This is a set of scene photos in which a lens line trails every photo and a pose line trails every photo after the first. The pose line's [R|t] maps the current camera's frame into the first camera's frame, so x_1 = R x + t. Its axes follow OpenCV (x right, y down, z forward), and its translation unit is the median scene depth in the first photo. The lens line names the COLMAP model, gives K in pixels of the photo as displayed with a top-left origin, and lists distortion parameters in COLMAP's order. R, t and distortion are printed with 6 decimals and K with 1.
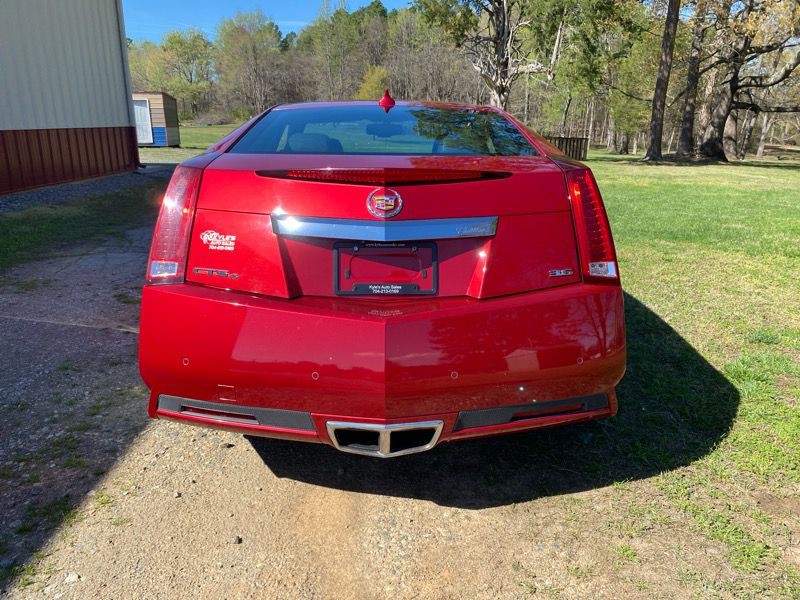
lens RADIAL K [[613.6, 0, 407.1], [0, 613.6, 299.2], [0, 0, 1]] dist [0.021425, -0.019630]
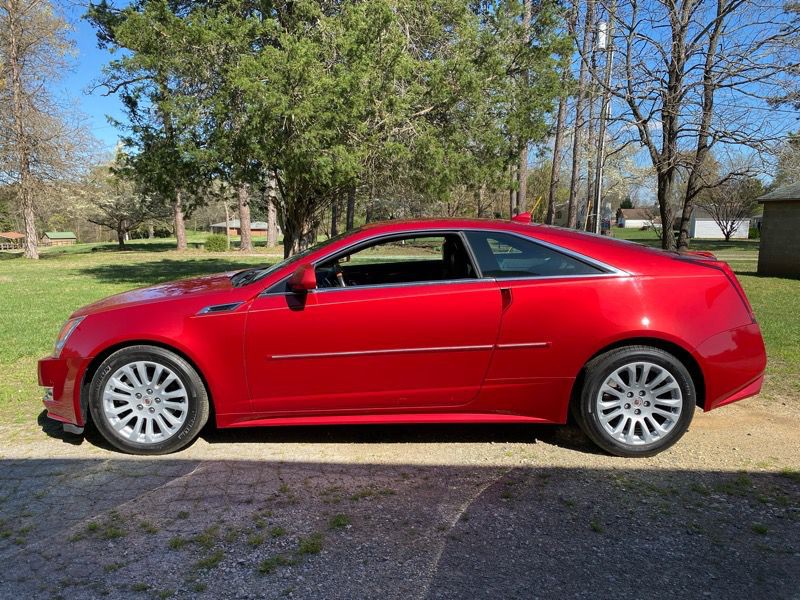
lens RADIAL K [[613.6, 0, 392.0], [0, 613.6, 304.7], [0, 0, 1]] dist [0.021425, -0.019630]
pose [[0.025622, -0.155361, 0.987525, -0.161643], [0.274391, 0.951002, 0.142496, -0.045429], [-0.961277, 0.267317, 0.066997, 0.134995]]
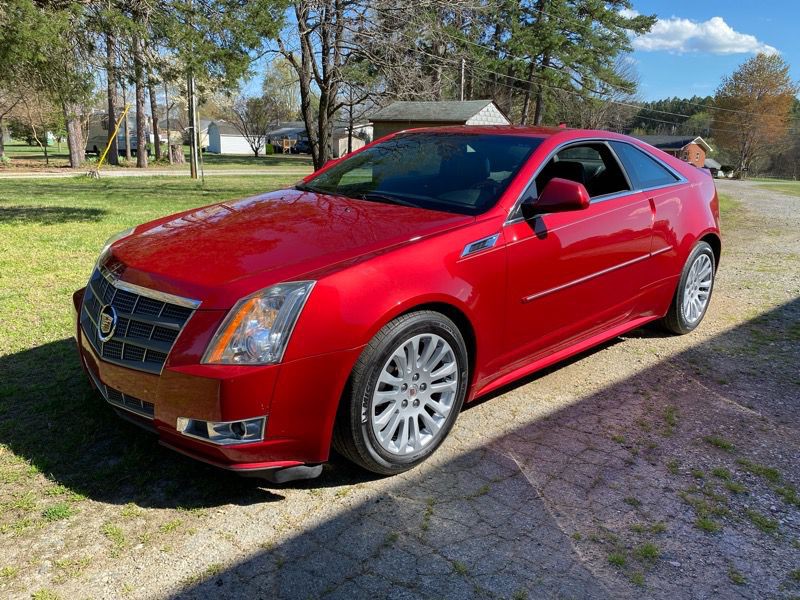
lens RADIAL K [[613.6, 0, 403.1], [0, 613.6, 304.4], [0, 0, 1]] dist [0.021425, -0.019630]
pose [[-0.690745, -0.220562, 0.688639, -0.094228], [0.160689, 0.881711, 0.443581, -0.072074], [-0.705018, 0.417058, -0.573596, 0.245363]]
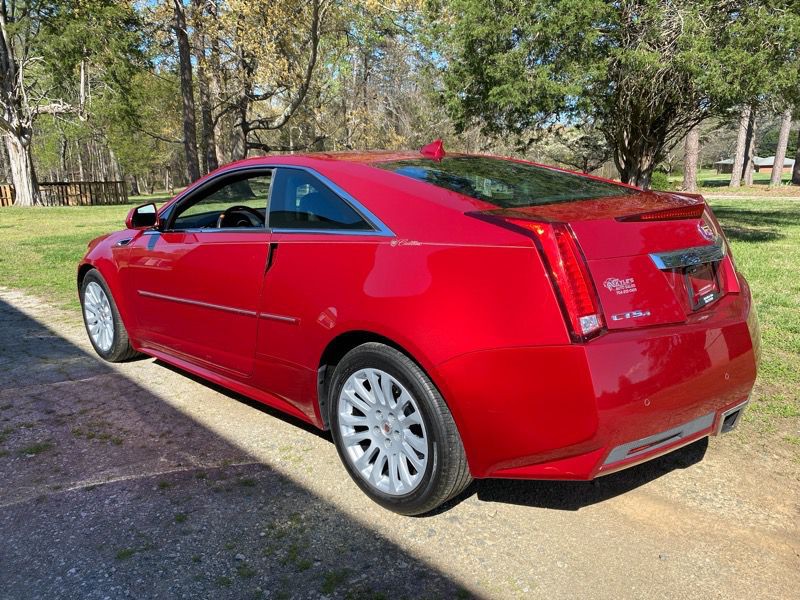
lens RADIAL K [[613.6, 0, 399.6], [0, 613.6, 300.6], [0, 0, 1]] dist [0.021425, -0.019630]
pose [[0.709757, -0.187884, 0.678929, -0.089131], [0.227303, 0.973307, 0.031726, -0.013058], [-0.666767, 0.131805, 0.733518, 0.033021]]
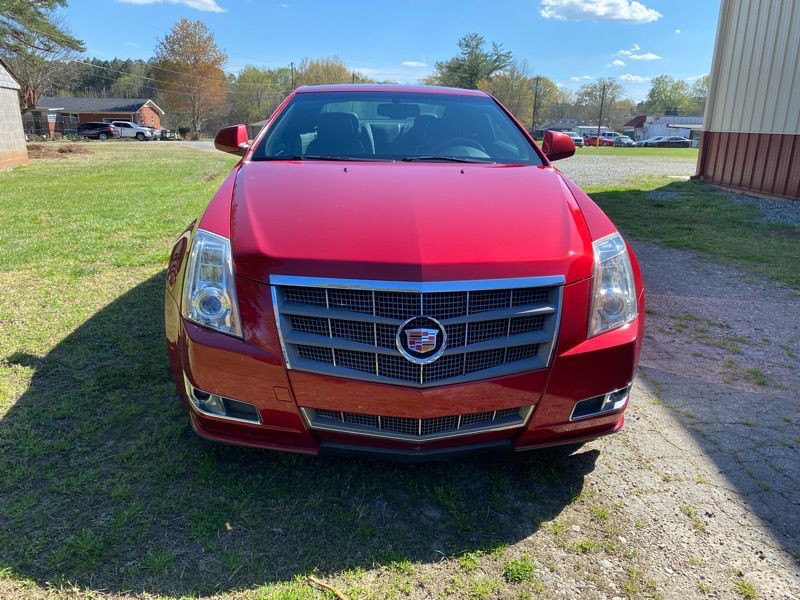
lens RADIAL K [[613.6, 0, 405.6], [0, 613.6, 302.8], [0, 0, 1]] dist [0.021425, -0.019630]
pose [[-0.998851, -0.013505, -0.045974, -0.001547], [-0.036301, 0.839542, 0.542080, -0.077230], [0.031276, 0.543127, -0.839068, 0.279450]]
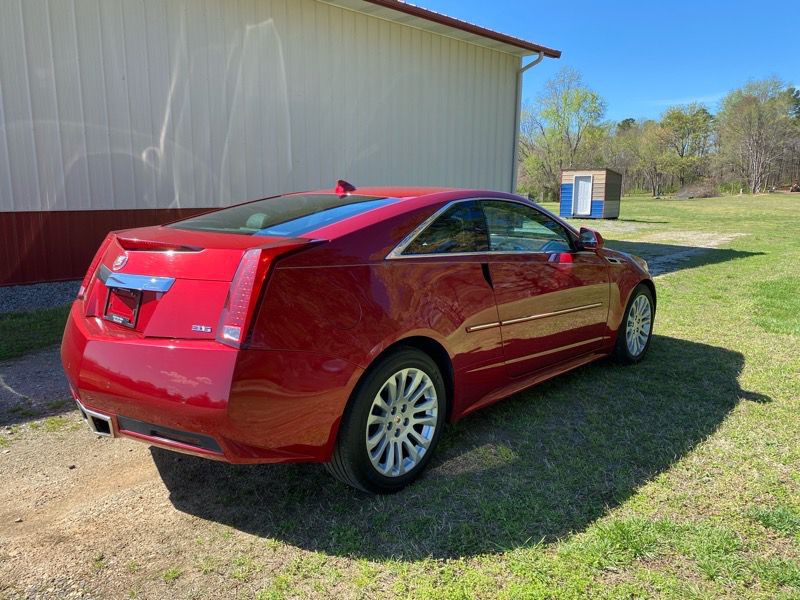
lens RADIAL K [[613.6, 0, 398.6], [0, 613.6, 296.2], [0, 0, 1]] dist [0.021425, -0.019630]
pose [[0.727841, 0.115451, -0.675958, 0.094718], [-0.193397, 0.980271, -0.040814, -0.009142], [0.657910, 0.160434, 0.735809, 0.023535]]
